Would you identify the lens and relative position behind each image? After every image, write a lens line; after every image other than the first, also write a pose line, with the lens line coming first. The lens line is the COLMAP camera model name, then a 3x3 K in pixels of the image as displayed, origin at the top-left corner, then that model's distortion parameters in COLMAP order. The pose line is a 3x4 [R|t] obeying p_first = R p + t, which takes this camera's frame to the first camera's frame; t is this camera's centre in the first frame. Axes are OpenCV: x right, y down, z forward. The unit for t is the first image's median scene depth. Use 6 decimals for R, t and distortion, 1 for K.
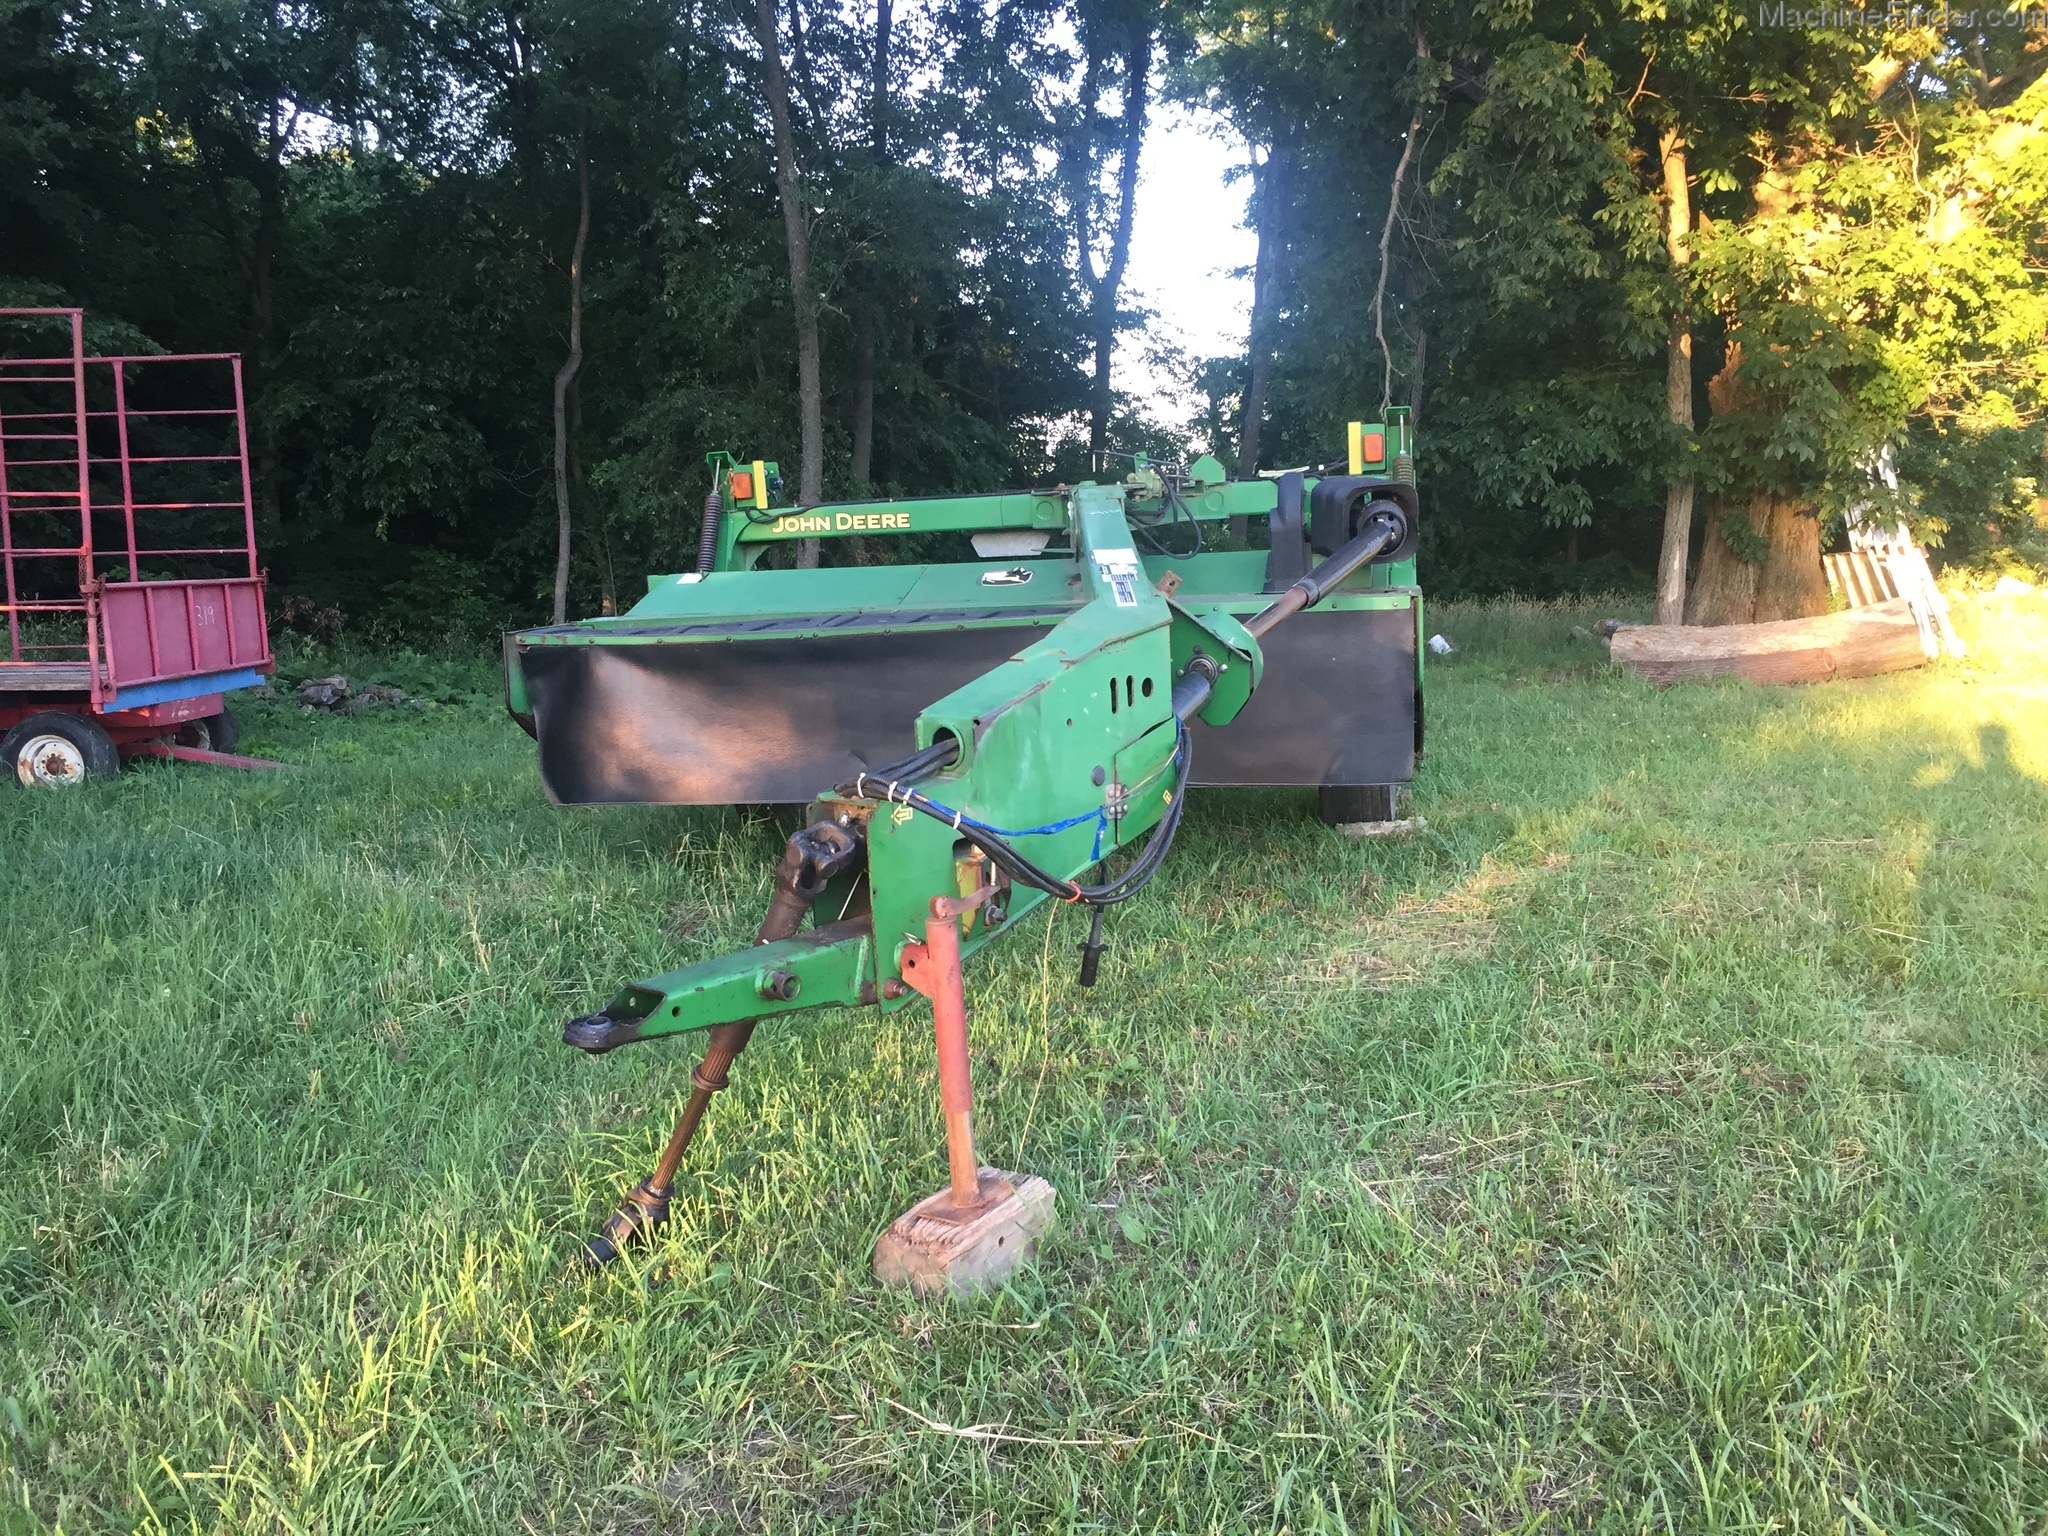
lens RADIAL K [[1740.9, 0, 1022.5], [0, 1740.9, 770.1], [0, 0, 1]] dist [0.039038, -0.047542]
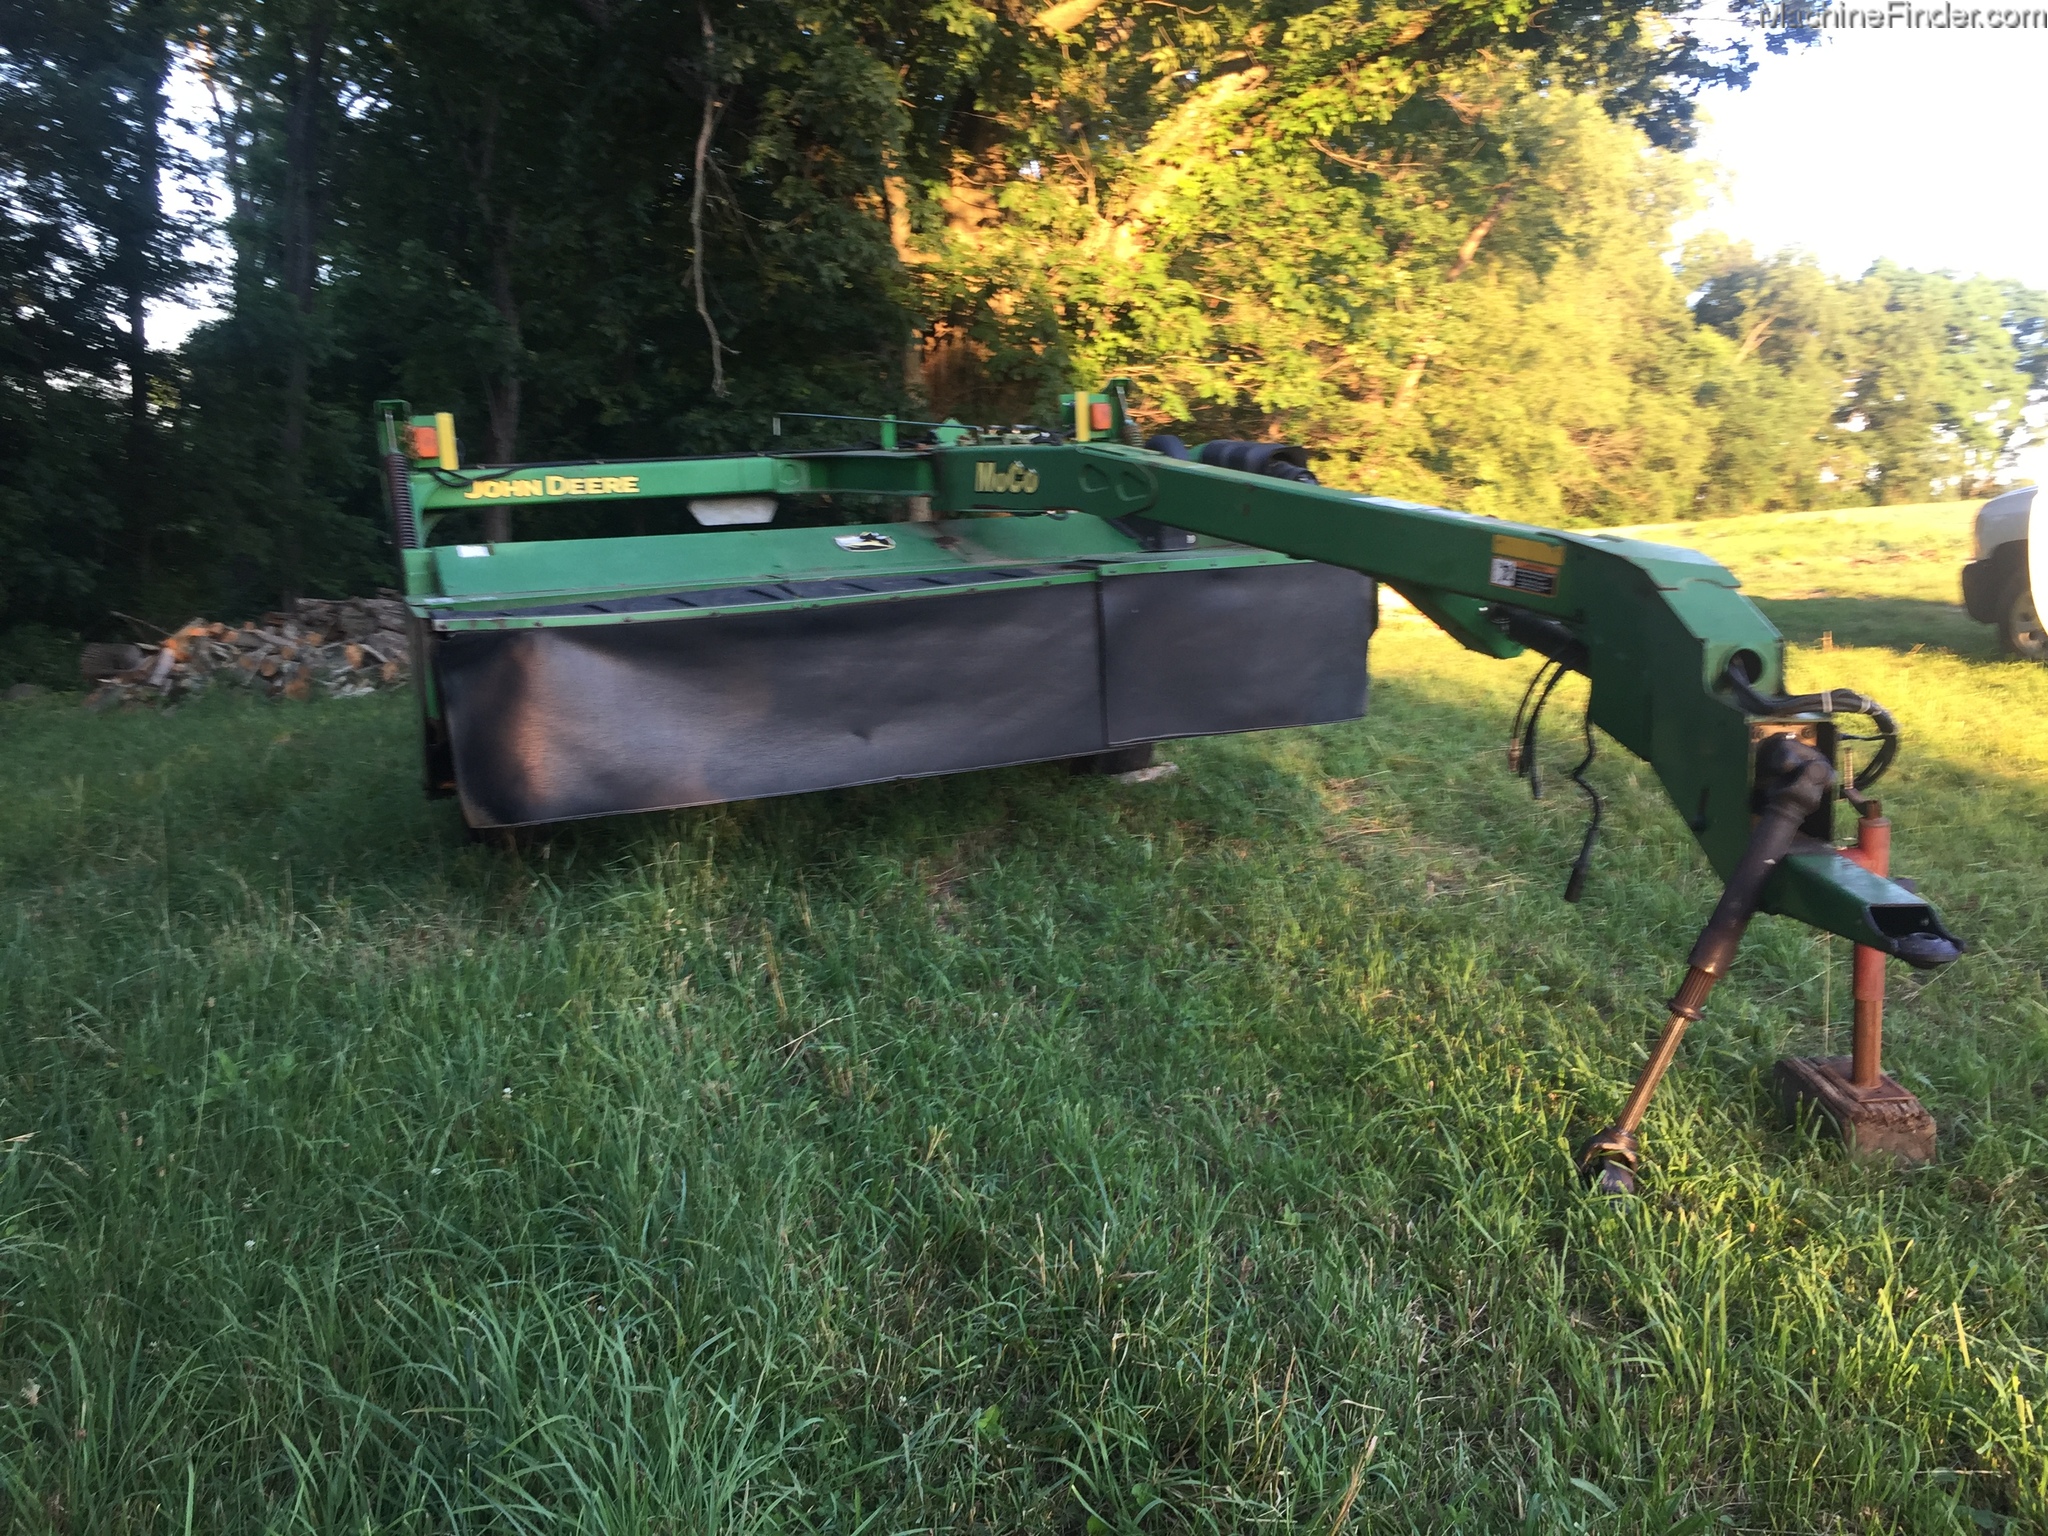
lens RADIAL K [[1740.9, 0, 1020.0], [0, 1740.9, 773.6], [0, 0, 1]] dist [0.039038, -0.047542]
pose [[0.819110, -0.090115, 0.566514, -0.417281], [0.086415, 0.995698, 0.033440, -0.008801], [-0.567090, 0.021565, 0.823374, 0.153622]]
